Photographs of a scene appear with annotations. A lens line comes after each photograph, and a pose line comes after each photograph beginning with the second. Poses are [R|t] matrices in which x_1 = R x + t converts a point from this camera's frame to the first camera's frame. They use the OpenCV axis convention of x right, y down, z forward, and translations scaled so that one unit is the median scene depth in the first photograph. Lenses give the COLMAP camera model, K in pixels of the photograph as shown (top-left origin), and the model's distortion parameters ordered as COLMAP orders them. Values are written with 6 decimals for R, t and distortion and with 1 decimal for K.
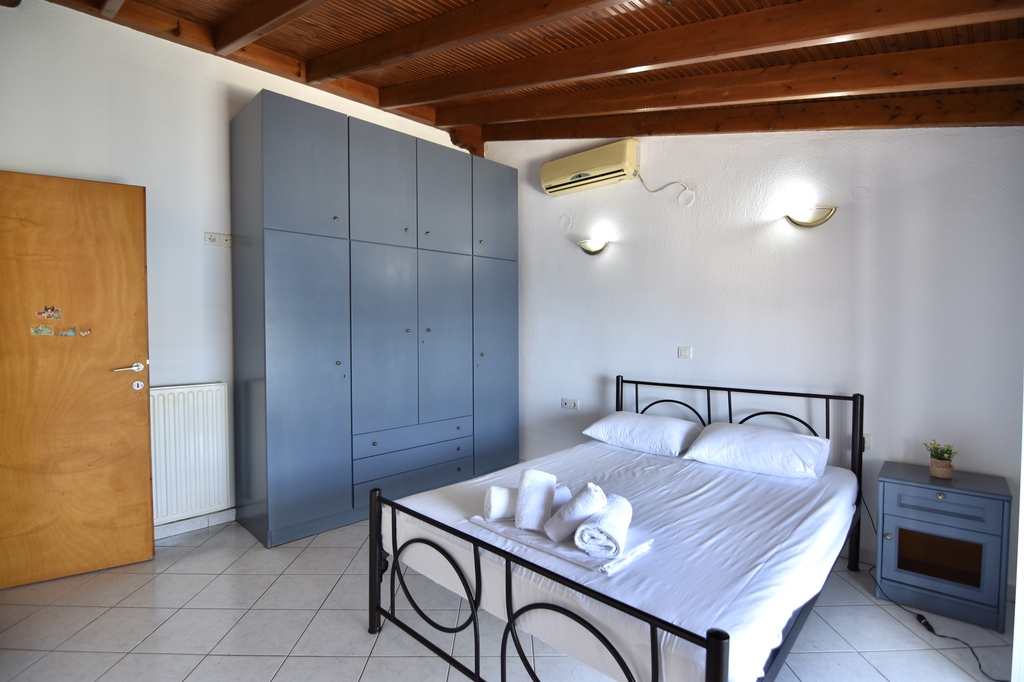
lens RADIAL K [[492.5, 0, 509.8], [0, 492.5, 338.3], [0, 0, 1]] dist [-0.001967, -0.017512]
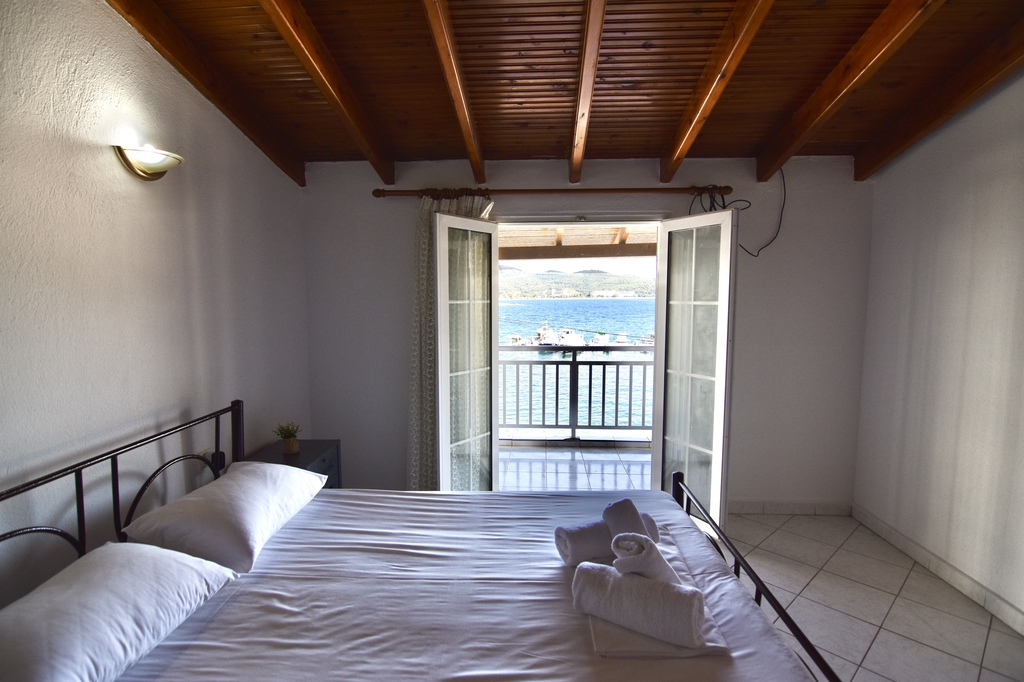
lens RADIAL K [[494.2, 0, 509.7], [0, 494.2, 344.3], [0, 0, 1]] dist [-0.000654, -0.016510]
pose [[-0.661529, -0.067355, 0.746889, -0.219863], [0.021698, 0.993822, 0.108842, -0.060740], [-0.749605, 0.088208, -0.655981, 1.025837]]
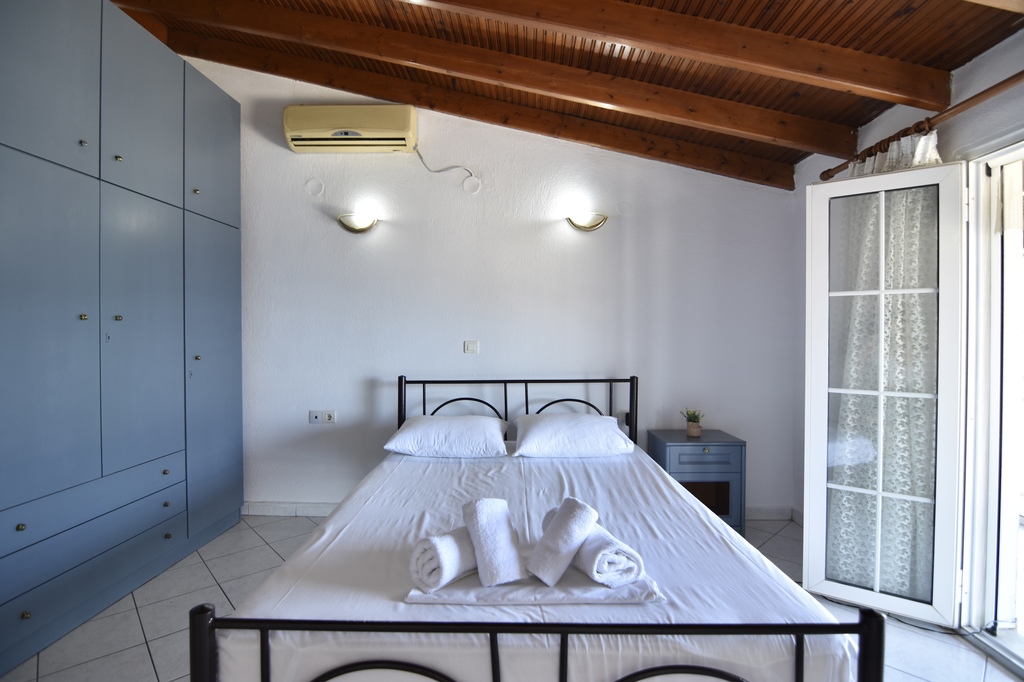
lens RADIAL K [[492.5, 0, 509.8], [0, 492.5, 338.3], [0, 0, 1]] dist [-0.001967, -0.017512]
pose [[0.732042, -0.004567, 0.681244, -0.268752], [0.014719, 0.999850, -0.009114, 0.024713], [-0.681101, 0.016699, 0.731999, 0.285192]]
